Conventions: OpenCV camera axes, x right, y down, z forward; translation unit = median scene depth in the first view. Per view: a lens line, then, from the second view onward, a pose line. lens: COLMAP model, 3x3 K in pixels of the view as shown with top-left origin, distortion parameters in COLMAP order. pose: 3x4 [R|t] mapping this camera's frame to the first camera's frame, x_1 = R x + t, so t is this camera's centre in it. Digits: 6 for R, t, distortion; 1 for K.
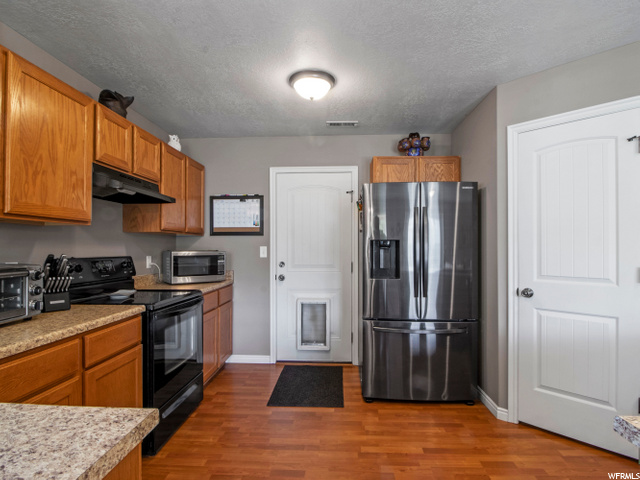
lens RADIAL K [[343.6, 0, 323.5], [0, 343.6, 242.4], [0, 0, 1]] dist [0.000916, -0.006251]
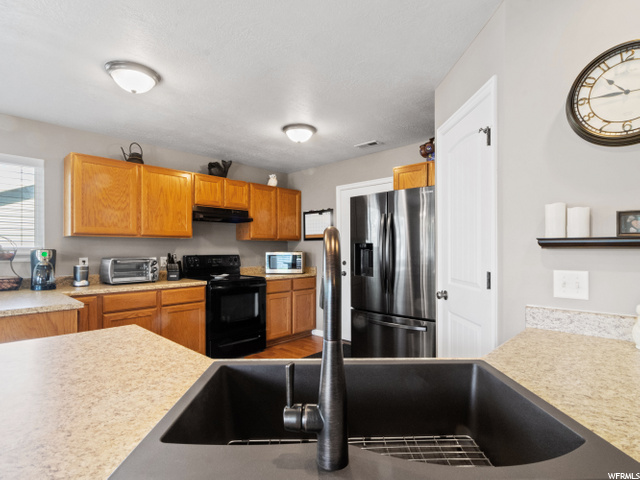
lens RADIAL K [[343.6, 0, 332.0], [0, 343.6, 243.5], [0, 0, 1]] dist [0.000916, -0.006251]
pose [[0.760116, -0.012060, -0.649676, 0.819261], [0.011413, 0.999921, -0.005208, -0.000274], [0.649687, -0.003456, 0.760194, 0.028037]]
